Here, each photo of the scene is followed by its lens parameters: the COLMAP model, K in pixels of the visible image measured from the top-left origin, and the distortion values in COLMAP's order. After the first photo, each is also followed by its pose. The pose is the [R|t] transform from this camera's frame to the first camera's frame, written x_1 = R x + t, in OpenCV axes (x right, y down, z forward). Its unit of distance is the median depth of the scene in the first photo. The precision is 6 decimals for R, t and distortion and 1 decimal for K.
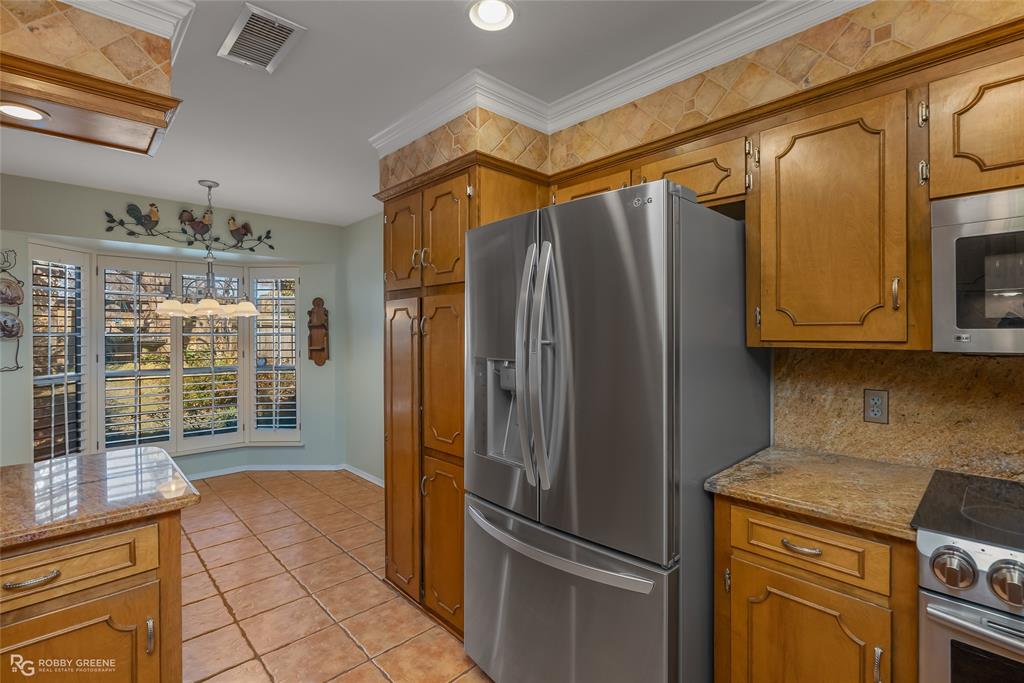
lens RADIAL K [[465.7, 0, 515.9], [0, 465.7, 331.6], [0, 0, 1]] dist [-0.001619, 0.000328]
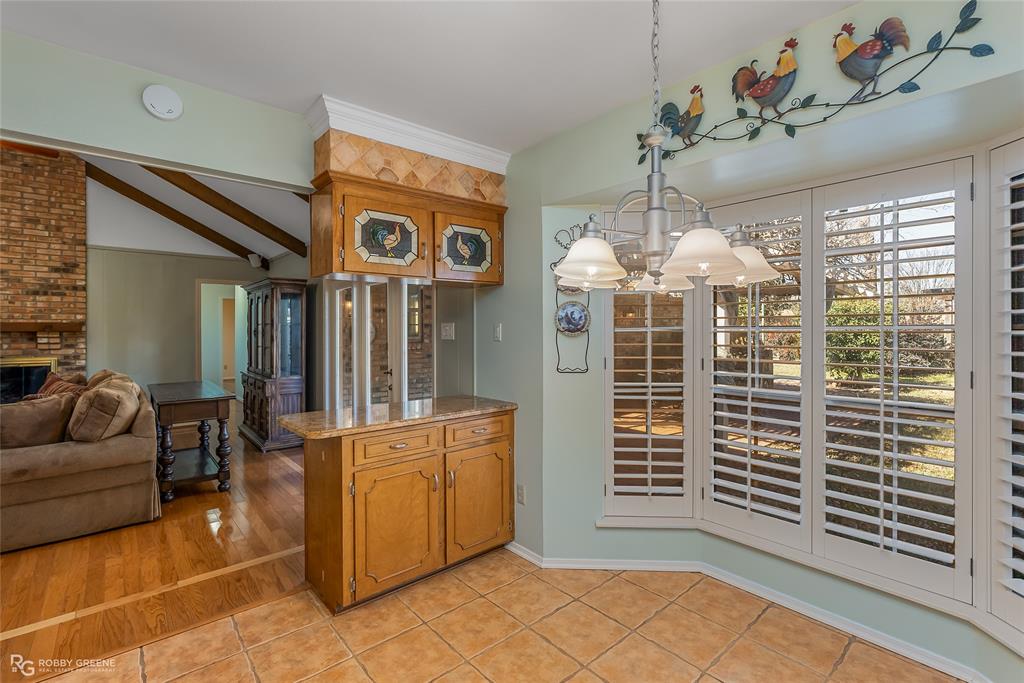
lens RADIAL K [[465.7, 0, 515.9], [0, 465.7, 331.6], [0, 0, 1]] dist [-0.001619, 0.000328]
pose [[-0.046204, 0.007368, -0.998905, -0.217410], [0.000627, 0.999973, 0.007347, 0.004529], [0.998932, -0.000287, -0.046207, 0.772403]]
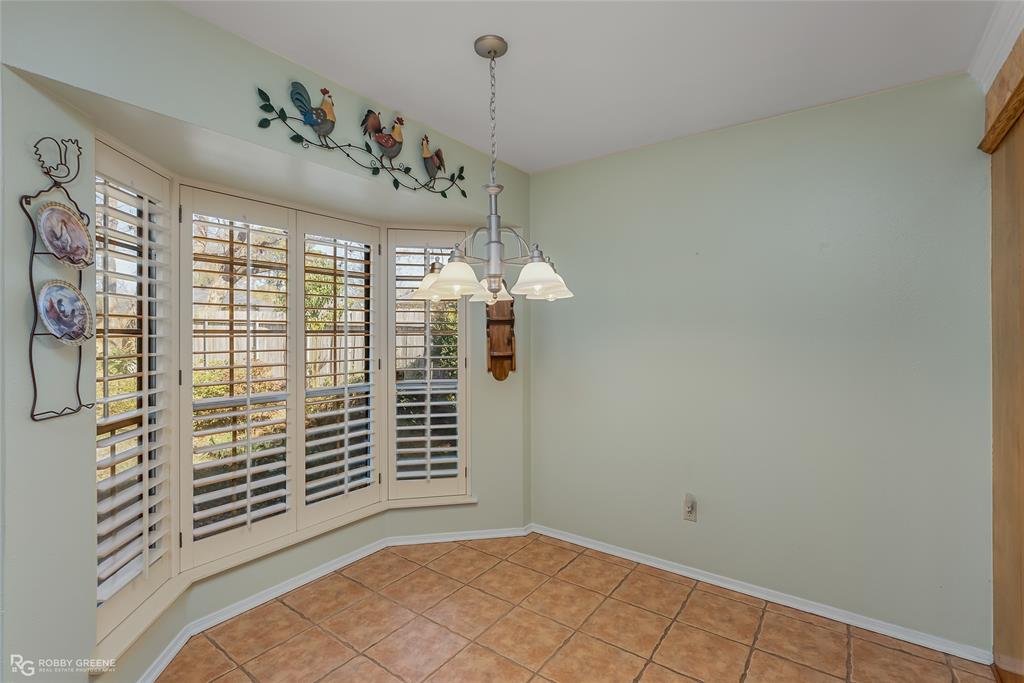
lens RADIAL K [[471.4, 0, 518.0], [0, 471.4, 332.7], [0, 0, 1]] dist [0.016486, 0.000162]
pose [[0.983957, -0.000739, 0.178406, -0.623443], [0.000895, 0.999999, -0.000793, 0.006464], [-0.178405, 0.000940, 0.983957, 0.398327]]
